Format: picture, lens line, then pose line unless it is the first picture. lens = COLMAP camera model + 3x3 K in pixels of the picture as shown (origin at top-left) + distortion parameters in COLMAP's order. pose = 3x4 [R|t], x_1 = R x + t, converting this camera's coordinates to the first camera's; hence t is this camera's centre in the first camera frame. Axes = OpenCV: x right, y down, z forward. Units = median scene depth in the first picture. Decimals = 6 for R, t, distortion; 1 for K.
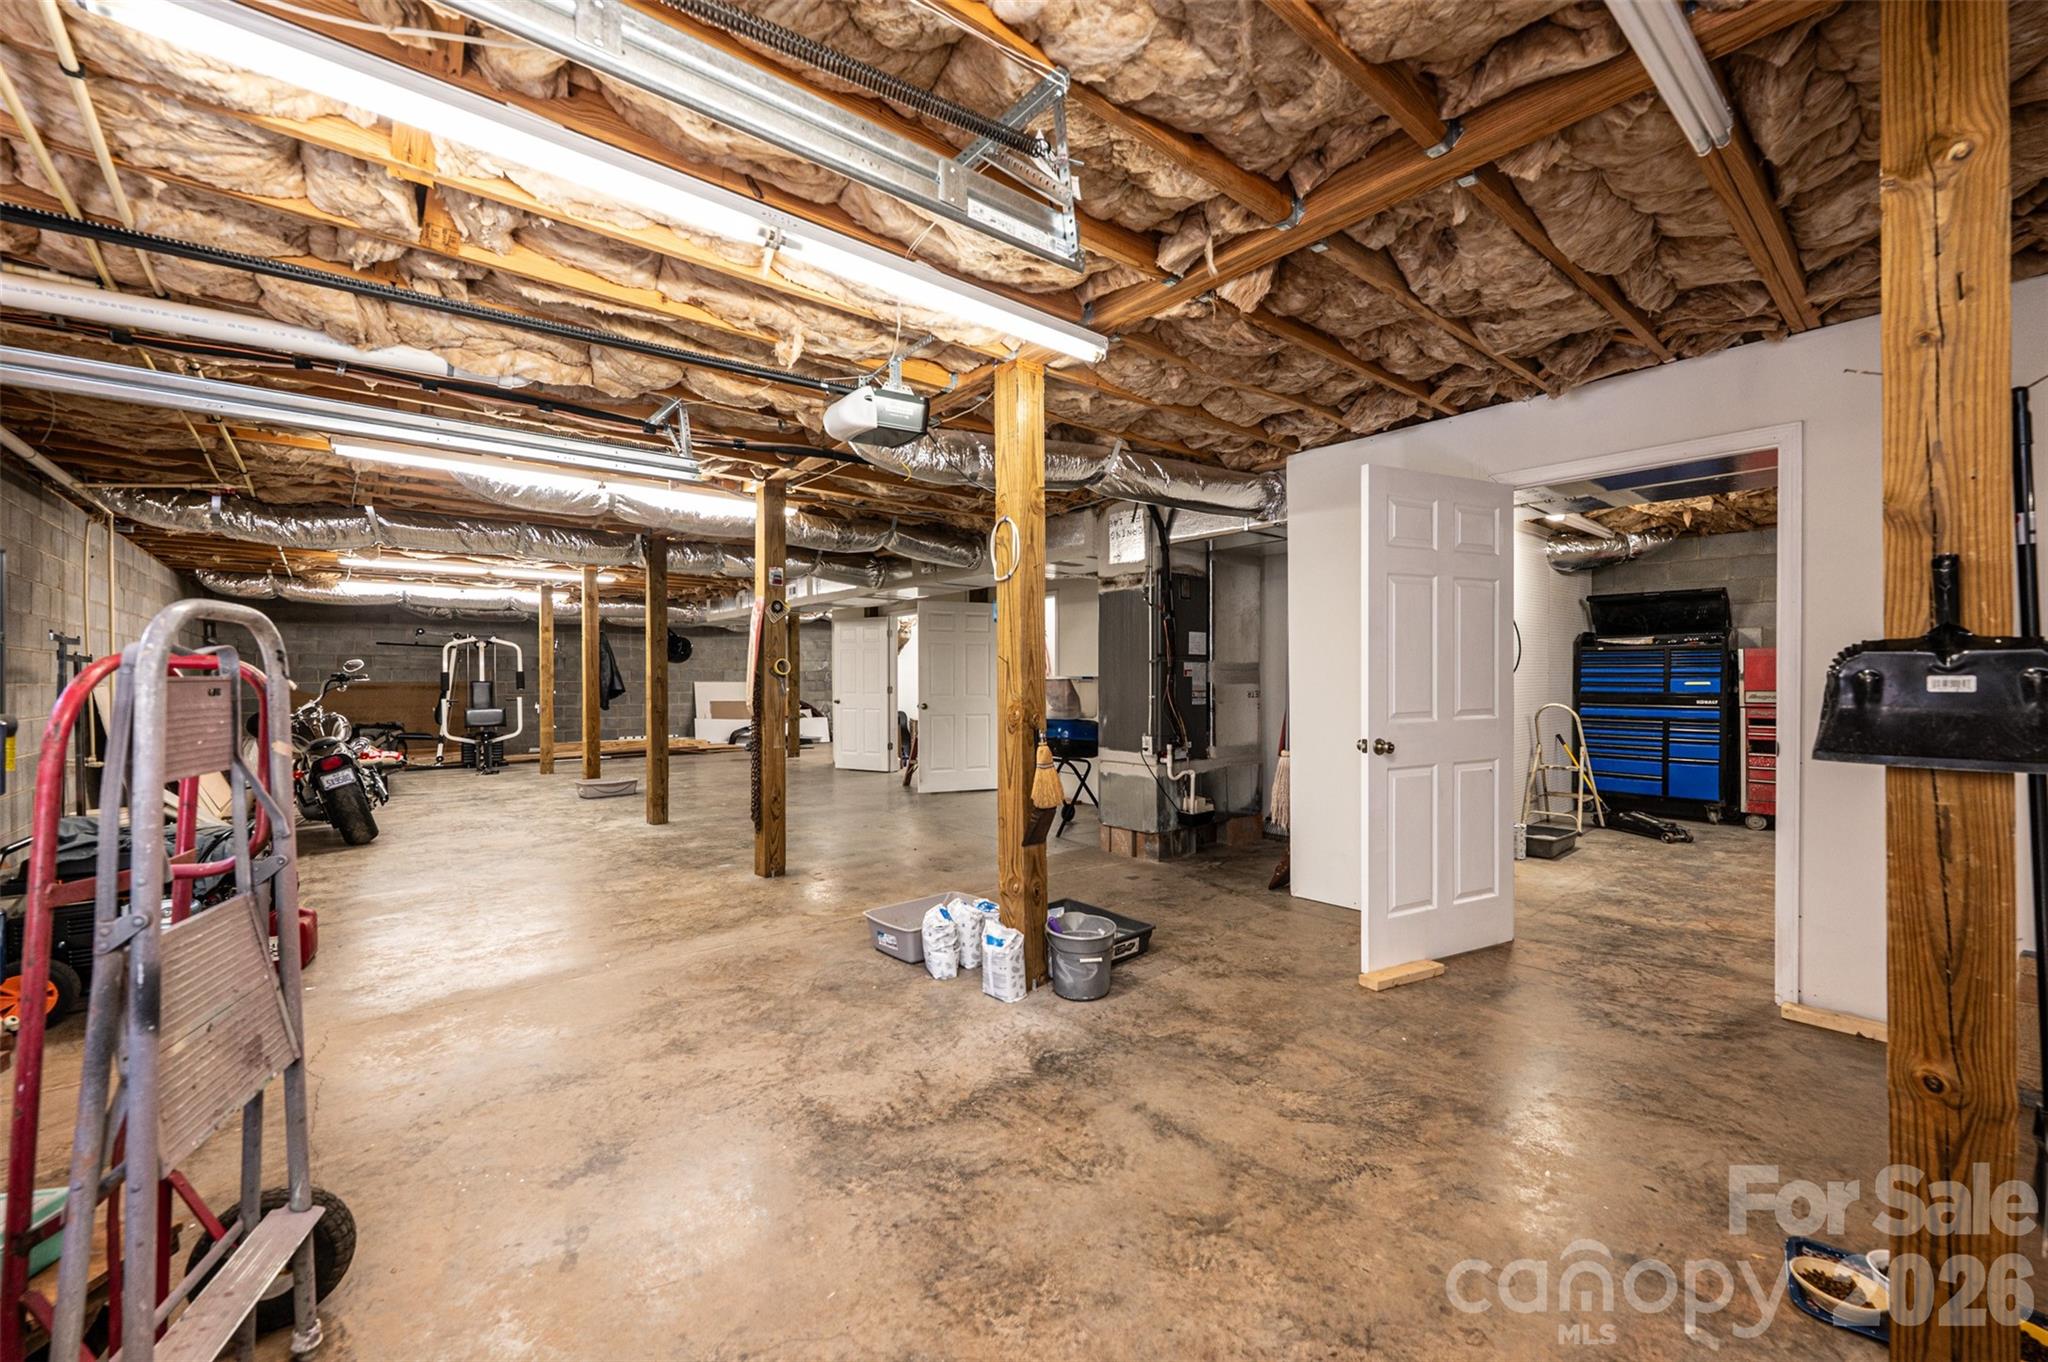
lens RADIAL K [[820.7, 0, 1028.6], [0, 820.7, 679.2], [0, 0, 1]] dist [0.001778, 0.000125]
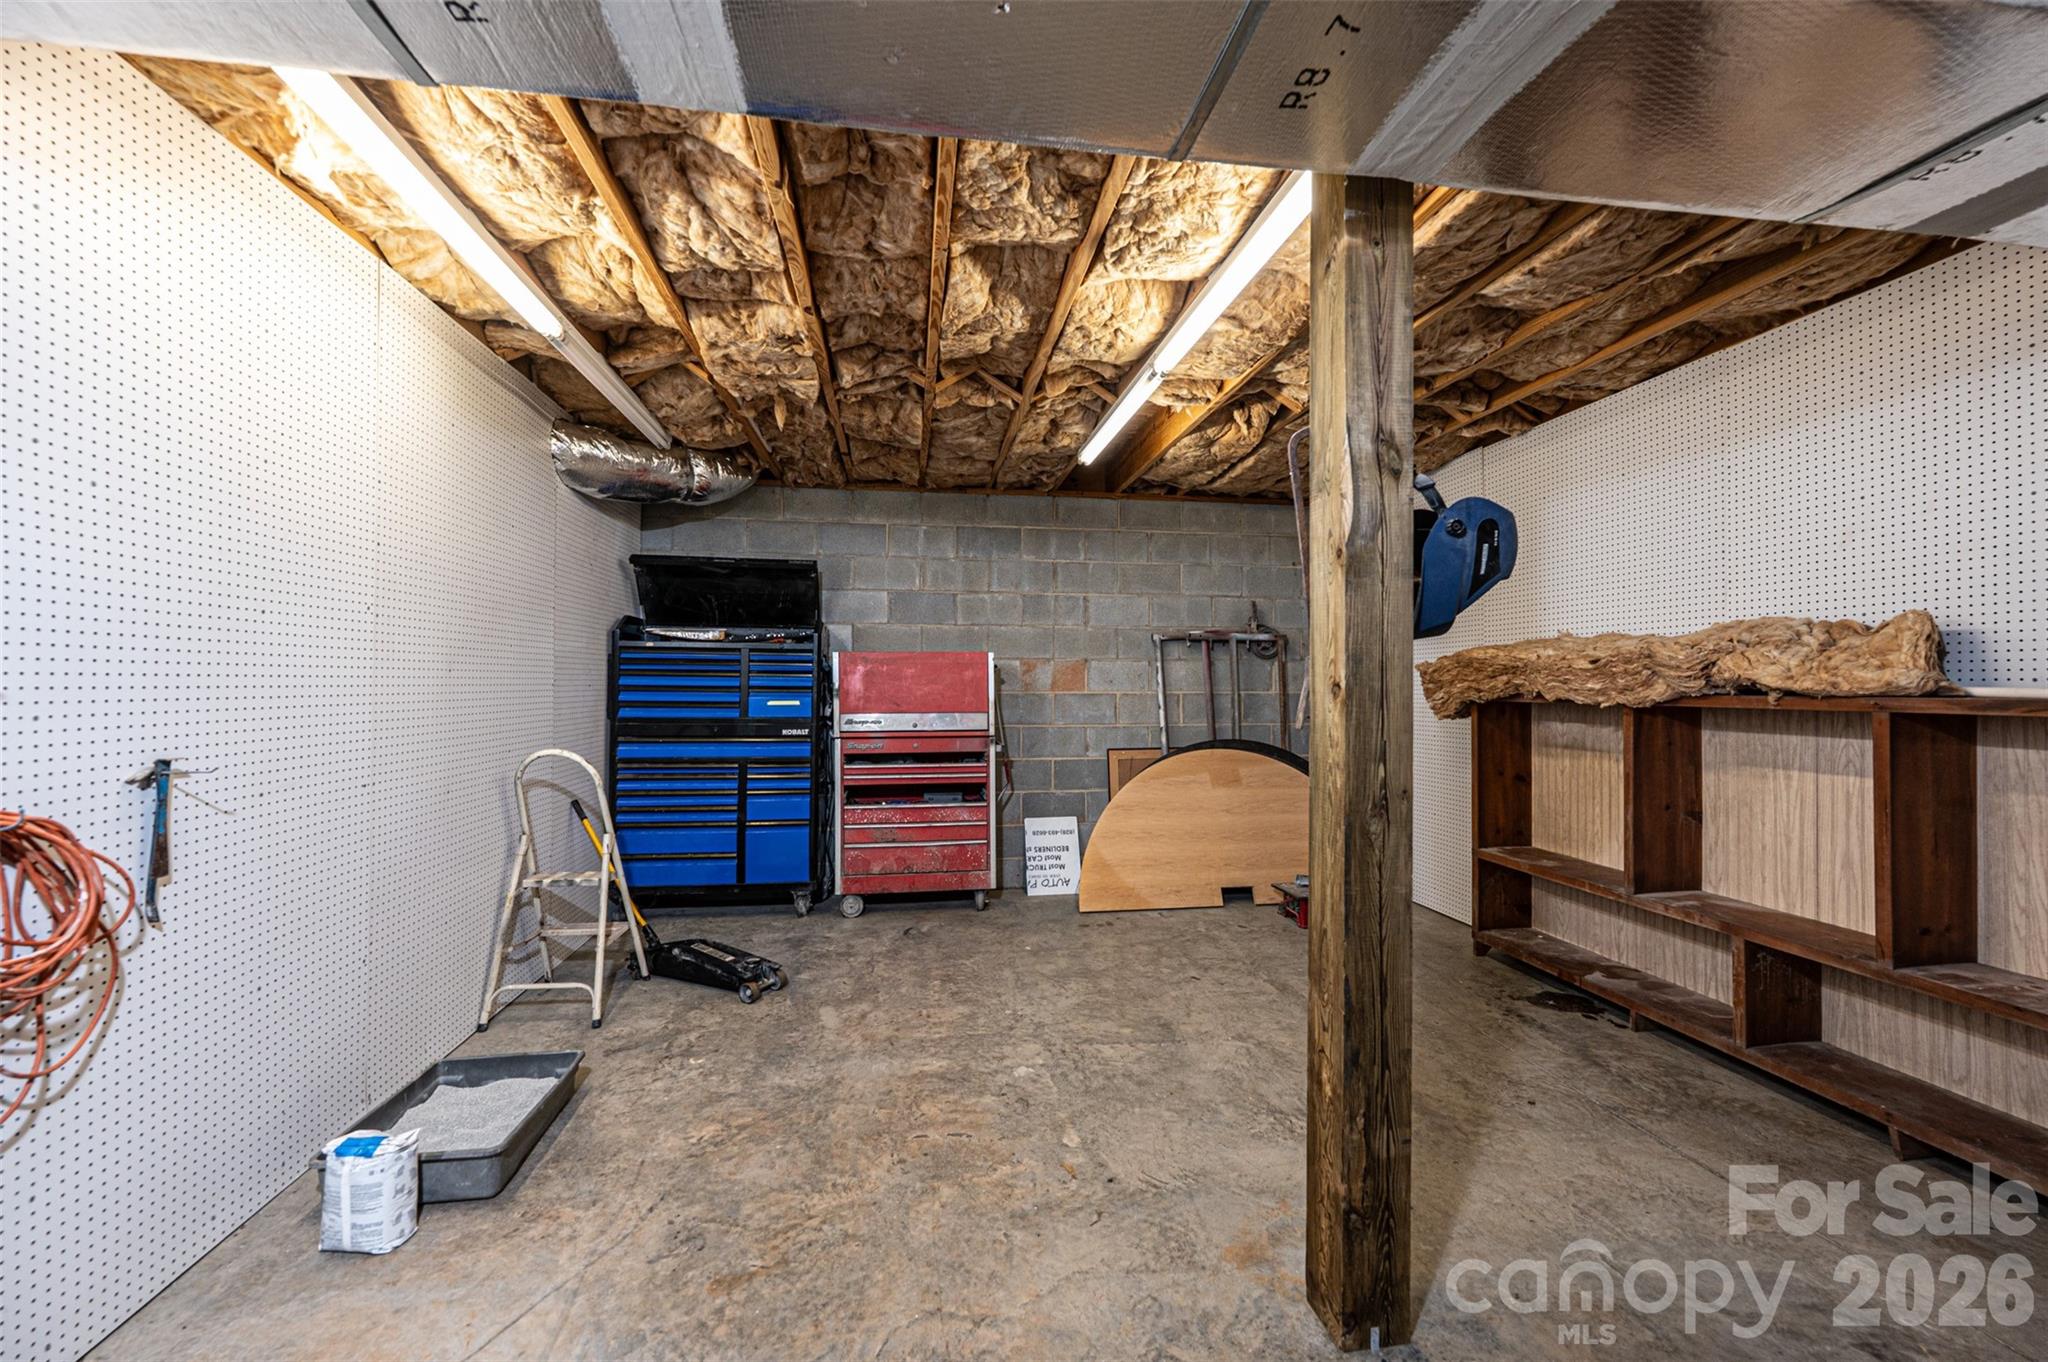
lens RADIAL K [[824.3, 0, 1023.9], [0, 824.3, 690.5], [0, 0, 1]] dist [-0.001807, 0.000542]
pose [[0.535381, 0.010326, 0.844548, 0.356533], [-0.000660, 0.999930, -0.011808, 0.002539], [-0.844611, 0.005765, 0.535350, 0.477986]]
